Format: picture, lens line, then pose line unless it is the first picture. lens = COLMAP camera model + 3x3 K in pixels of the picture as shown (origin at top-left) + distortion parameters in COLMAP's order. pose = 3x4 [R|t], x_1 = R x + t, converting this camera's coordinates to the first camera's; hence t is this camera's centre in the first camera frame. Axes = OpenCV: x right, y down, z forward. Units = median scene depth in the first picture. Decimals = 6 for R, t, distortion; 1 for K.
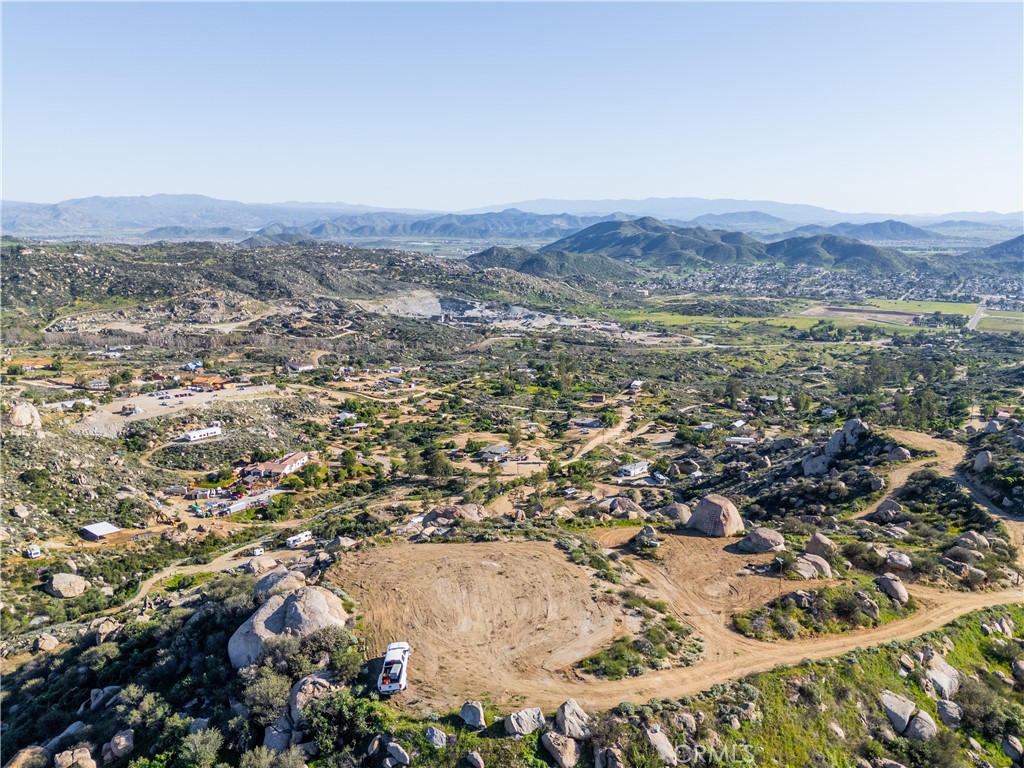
lens RADIAL K [[753.1, 0, 511.1], [0, 753.1, 385.2], [0, 0, 1]] dist [0.075804, -0.073422]
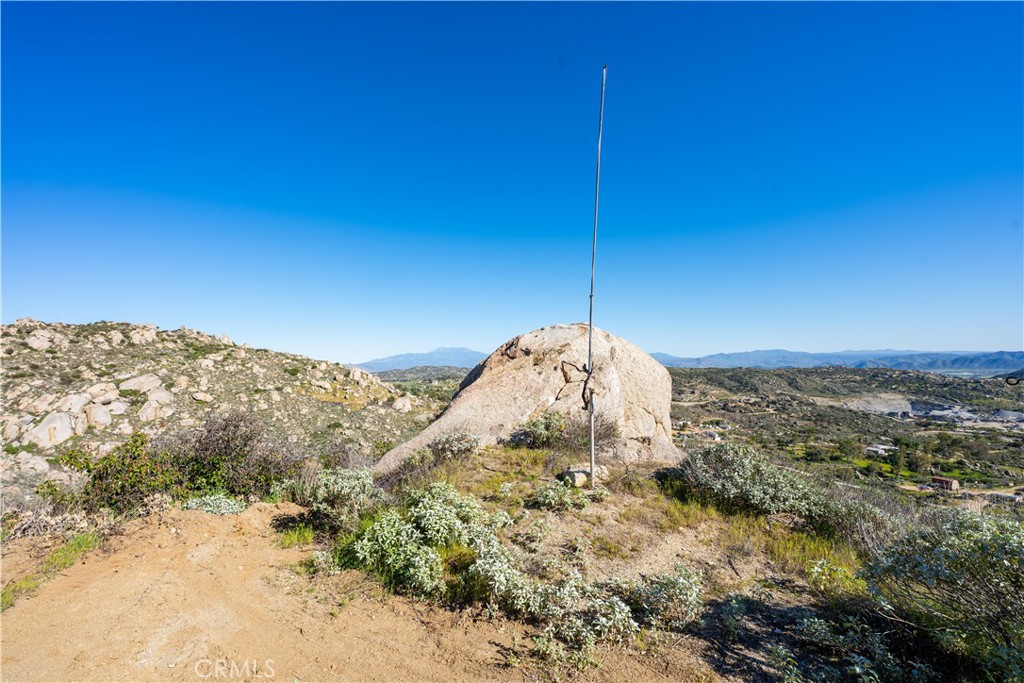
lens RADIAL K [[404.5, 0, 512.6], [0, 404.5, 342.9], [0, 0, 1]] dist [-0.000367, 0.000259]
pose [[0.566024, -0.066113, -0.821734, 0.104038], [-0.155534, 0.970314, -0.185201, 0.011140], [0.809584, 0.232636, 0.538938, 0.212230]]
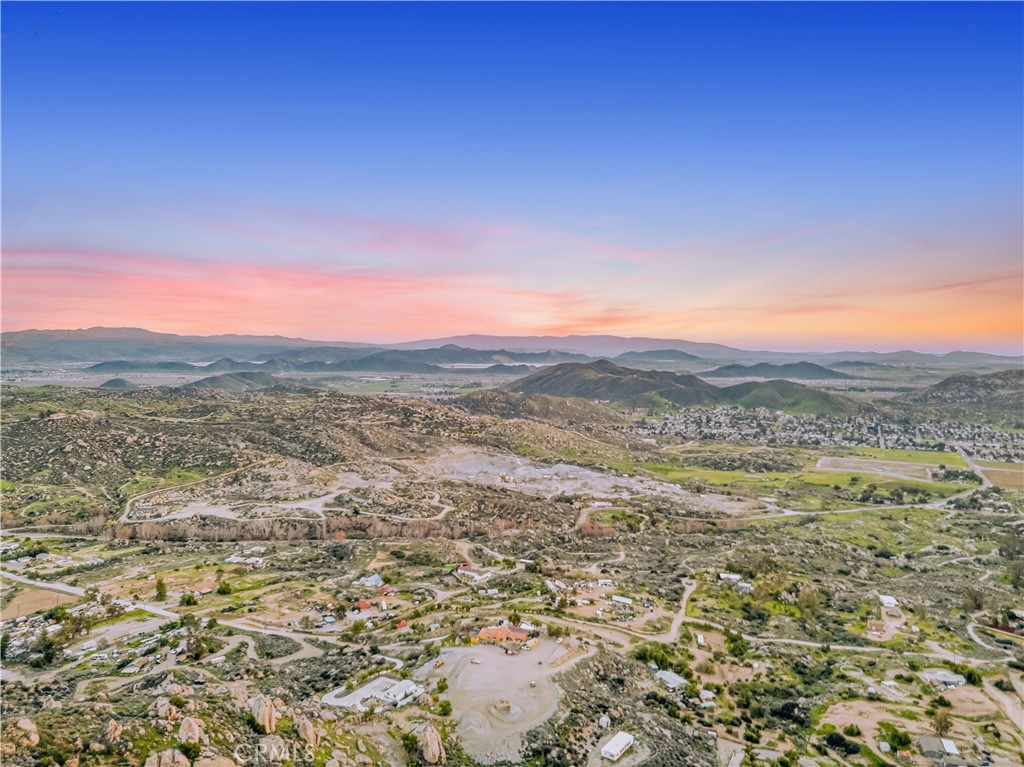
lens RADIAL K [[719.4, 0, 509.5], [0, 719.4, 387.3], [0, 0, 1]] dist [0.069232, -0.054239]
pose [[0.995473, 0.002167, 0.095021, -0.199764], [0.013725, 0.985984, -0.166274, -0.062278], [-0.094050, 0.166826, 0.981491, 0.071425]]
